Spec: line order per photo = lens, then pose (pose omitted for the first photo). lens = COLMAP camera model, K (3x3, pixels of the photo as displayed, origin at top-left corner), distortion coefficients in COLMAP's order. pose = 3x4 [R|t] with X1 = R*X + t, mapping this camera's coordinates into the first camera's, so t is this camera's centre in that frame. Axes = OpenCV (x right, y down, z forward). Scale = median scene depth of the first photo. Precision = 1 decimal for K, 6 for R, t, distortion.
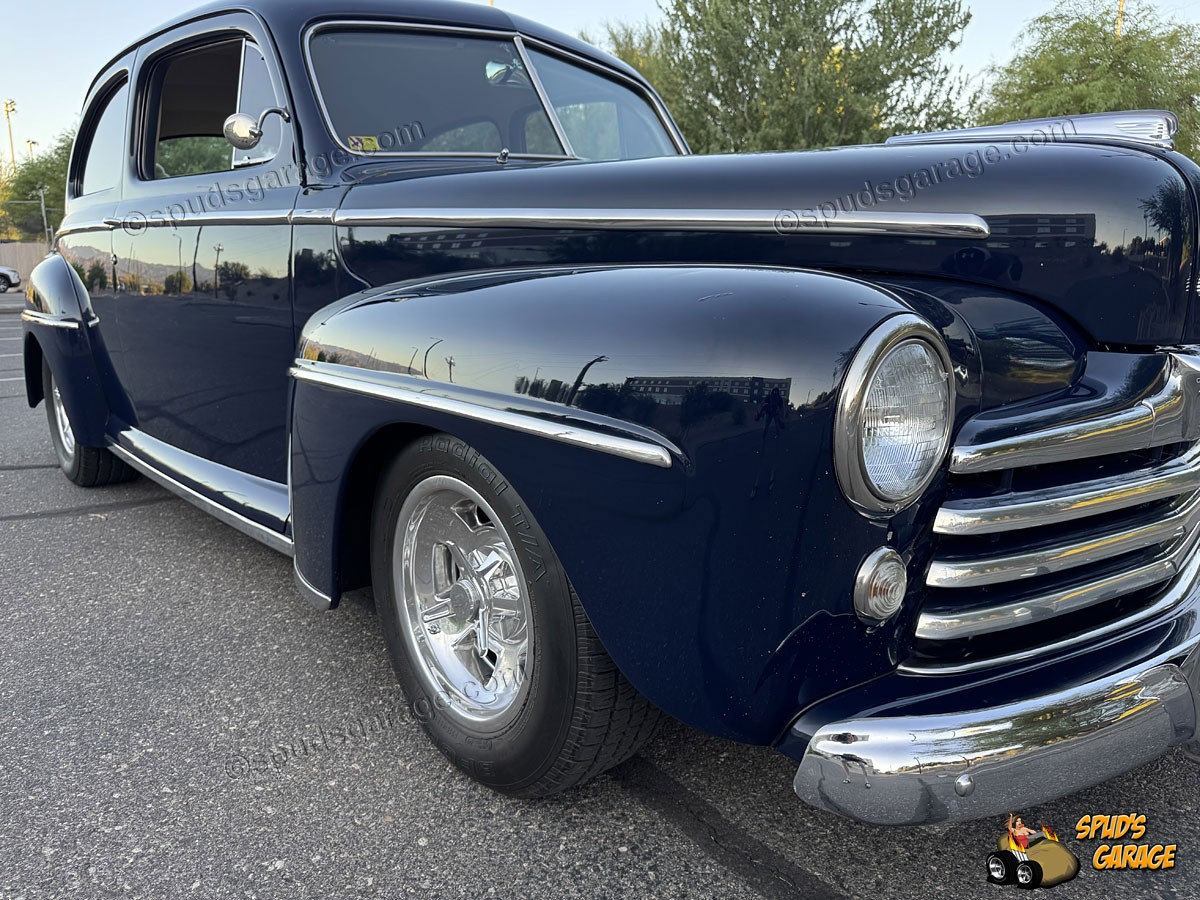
lens RADIAL K [[901.5, 0, 597.6], [0, 901.5, 454.3], [0, 0, 1]] dist [-0.007238, 0.004041]
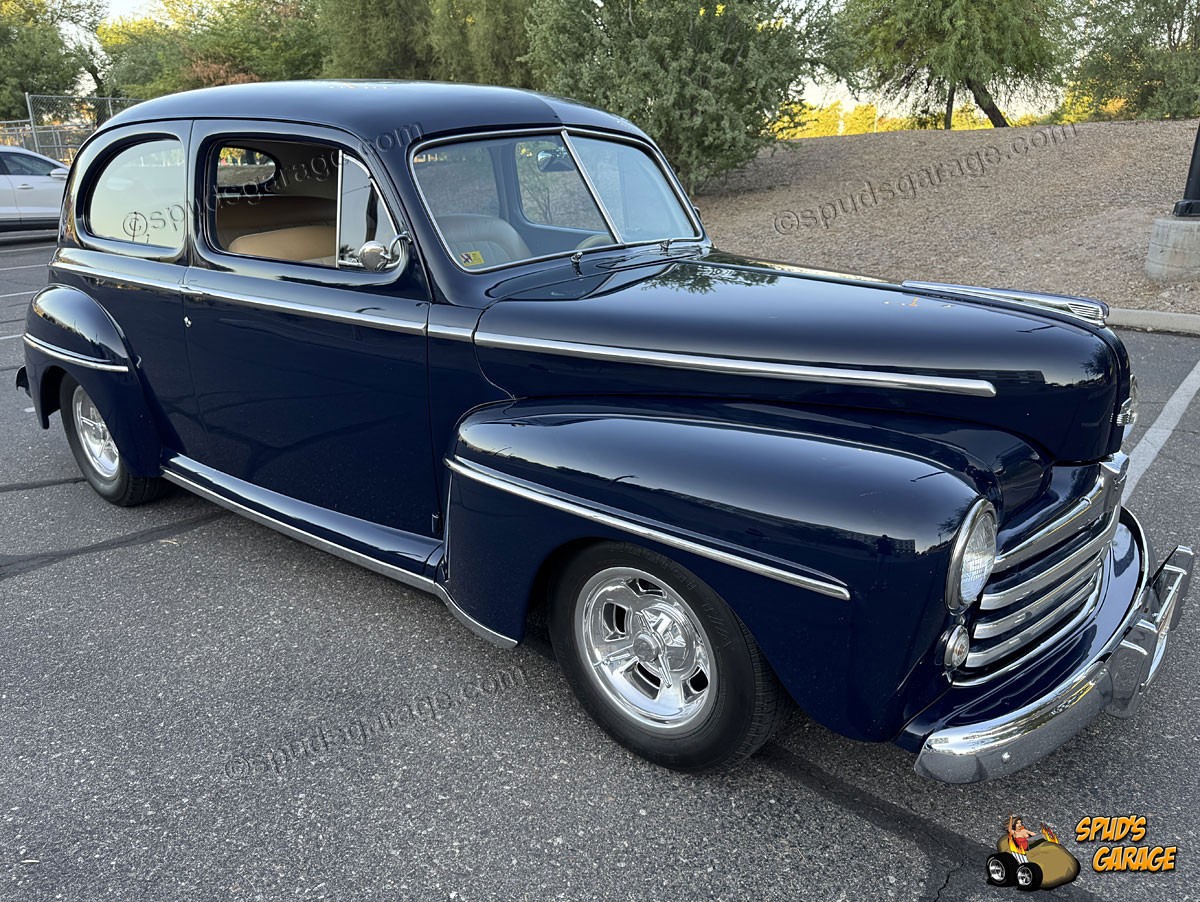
lens RADIAL K [[929.5, 0, 608.1], [0, 929.5, 463.1], [0, 0, 1]] dist [0.071855, -0.124250]
pose [[0.984714, -0.065628, 0.161345, -0.438654], [0.042983, 0.989213, 0.140039, -0.350175], [-0.168795, -0.130963, 0.976912, -0.423281]]
